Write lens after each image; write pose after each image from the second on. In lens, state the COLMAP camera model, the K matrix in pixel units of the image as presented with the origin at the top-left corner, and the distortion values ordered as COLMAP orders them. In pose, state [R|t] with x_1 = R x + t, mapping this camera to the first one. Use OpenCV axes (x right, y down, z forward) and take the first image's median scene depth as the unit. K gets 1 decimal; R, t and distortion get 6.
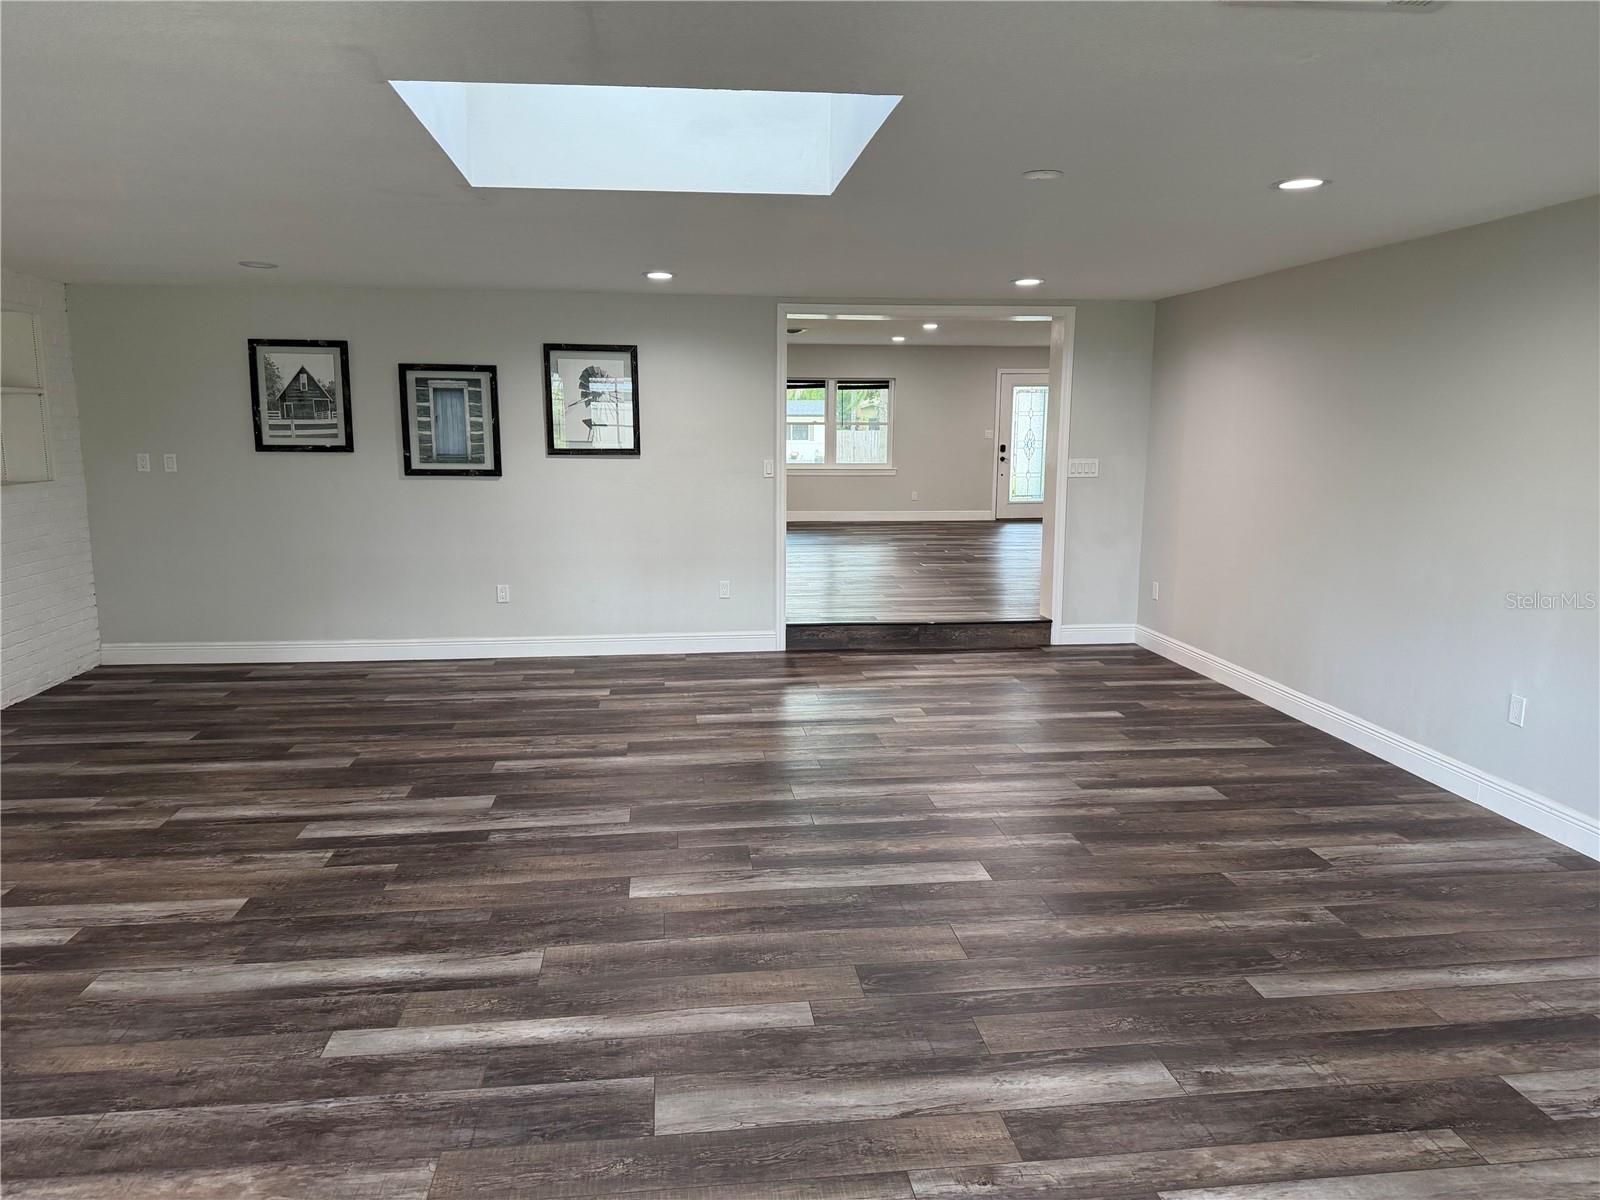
lens RADIAL K [[1120.4, 0, 800.0], [0, 1120.4, 600.0], [0, 0, 1]] dist [0.073033, -0.094733]
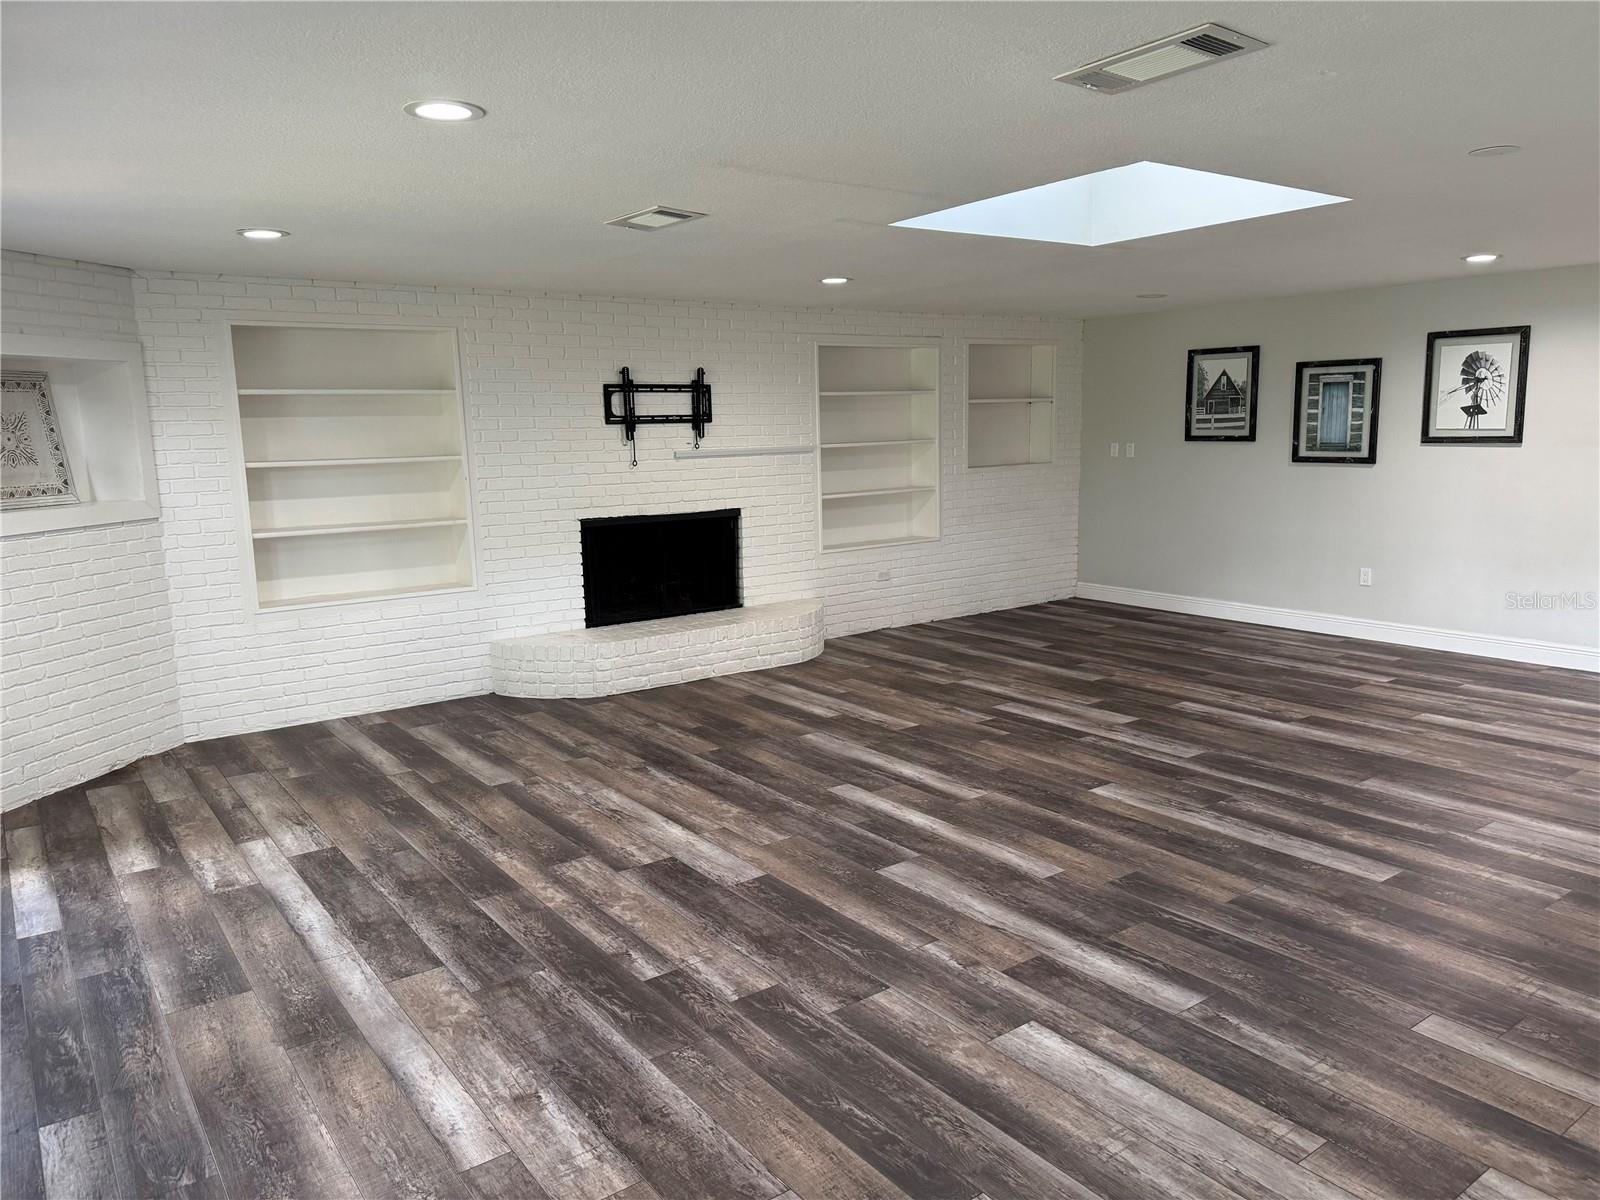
lens RADIAL K [[1120.4, 0, 800.0], [0, 1120.4, 600.0], [0, 0, 1]] dist [0.073033, -0.094733]
pose [[0.489463, 0.125004, -0.863018, 0.627208], [-0.113550, 0.990382, 0.079052, -0.013682], [0.864600, 0.059303, 0.498950, 0.045873]]
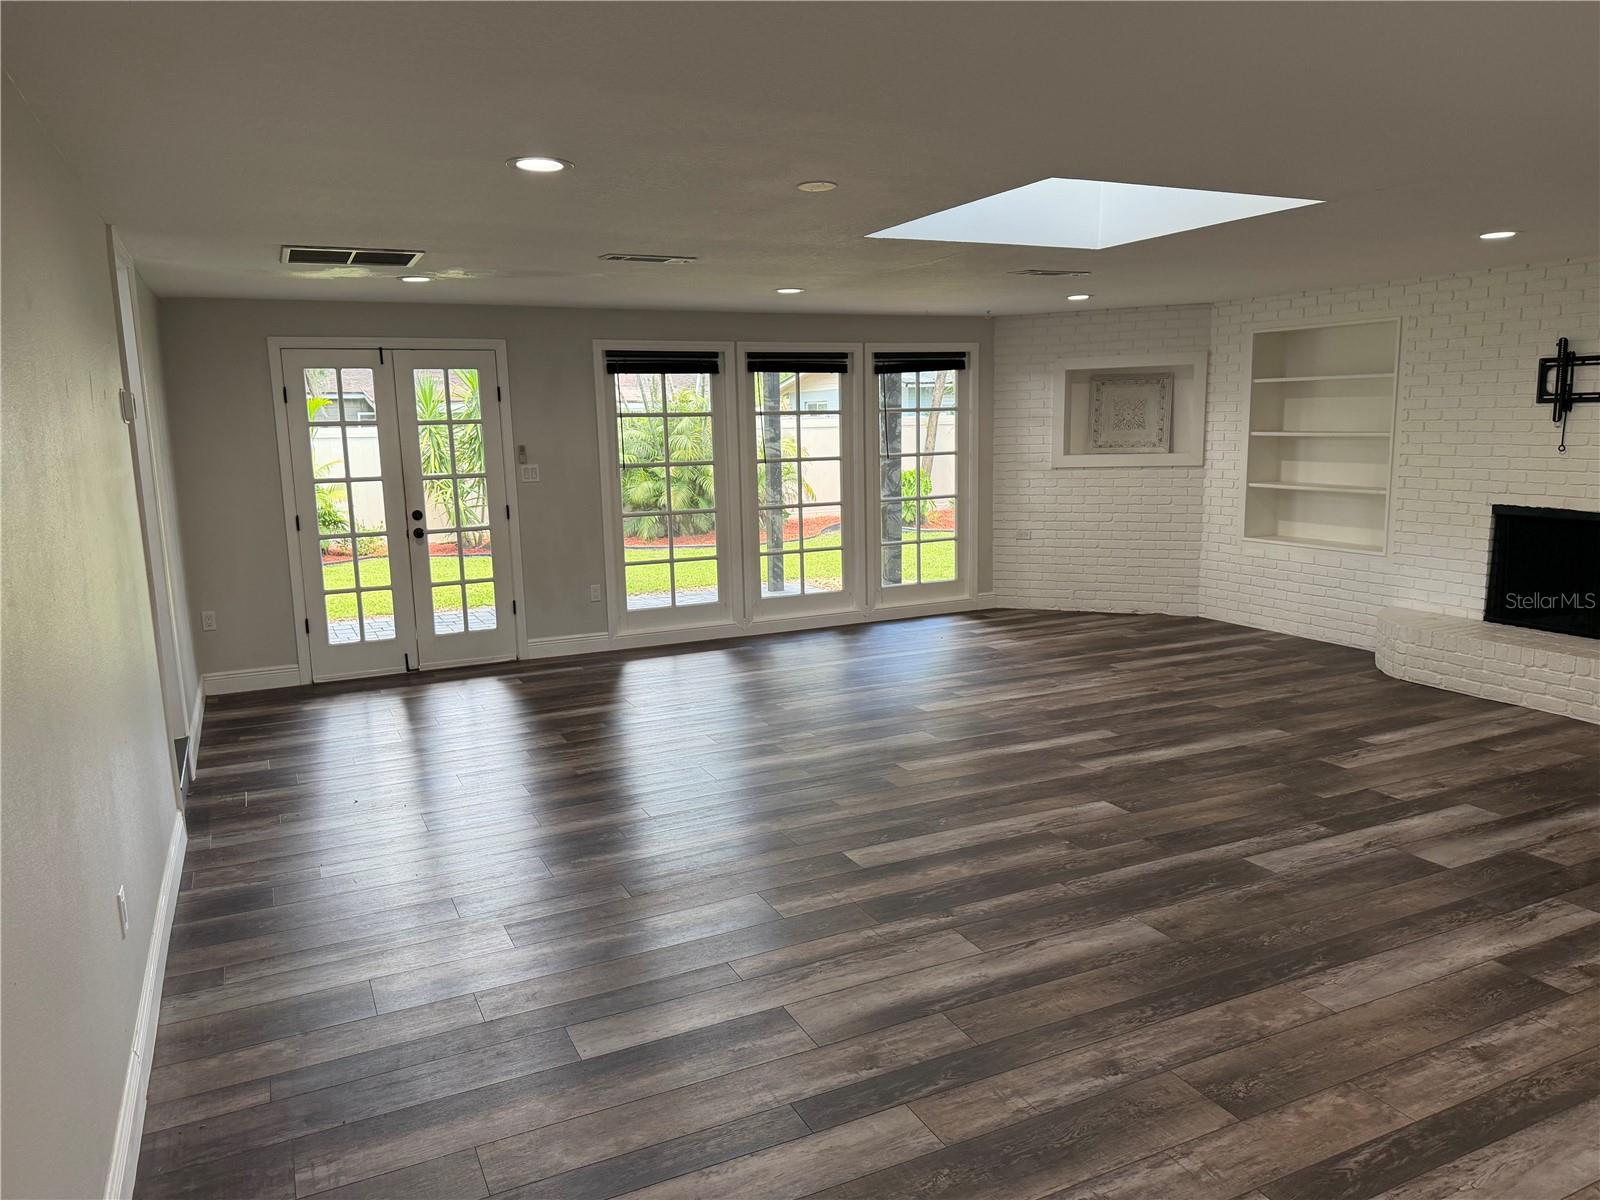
lens RADIAL K [[1128.4, 0, 802.2], [0, 1128.4, 609.4], [0, 0, 1]] dist [0.070579, -0.100250]
pose [[-0.946463, 0.071708, -0.314746, 0.449341], [-0.031536, 0.949813, 0.311224, -0.264153], [0.321267, 0.304488, -0.896702, 1.594135]]
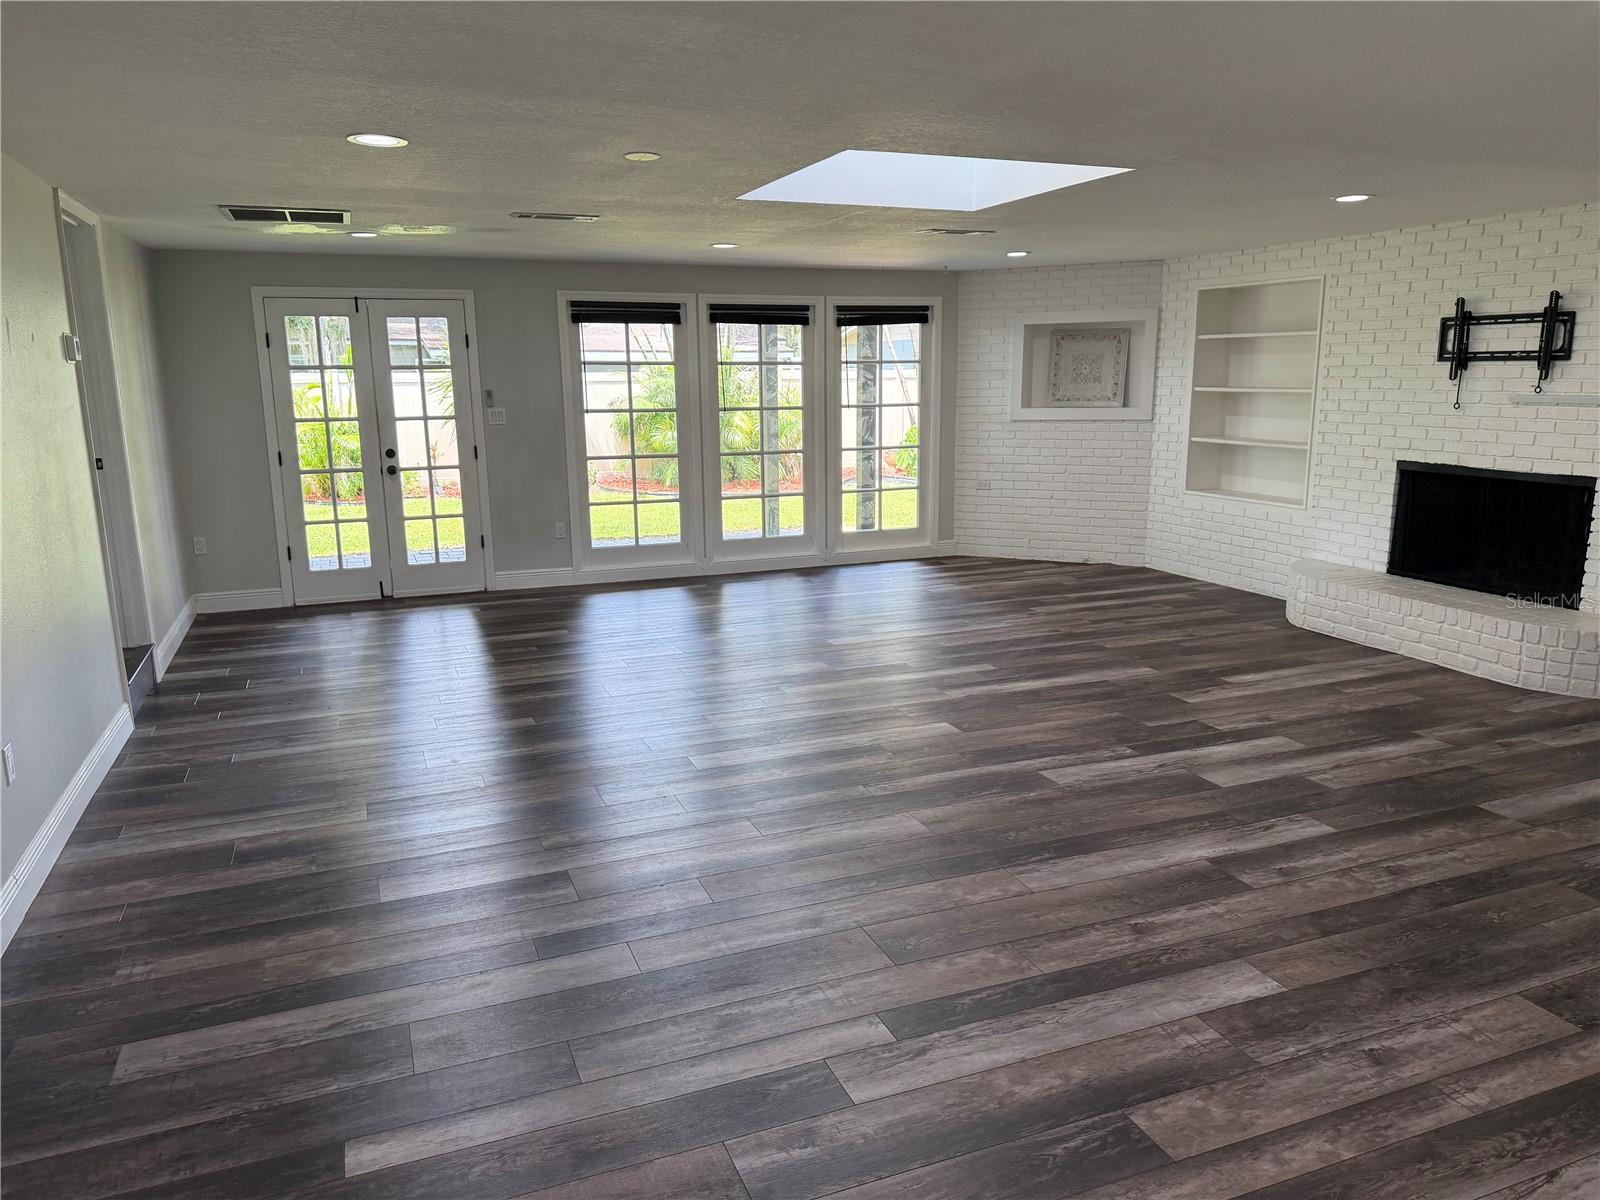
lens RADIAL K [[1128.4, 0, 802.2], [0, 1128.4, 609.4], [0, 0, 1]] dist [0.070579, -0.100250]
pose [[-0.966193, 0.059462, -0.250871, 0.291772], [-0.033754, 0.935492, 0.351731, -0.283340], [0.255602, 0.348308, -0.901859, 1.749520]]
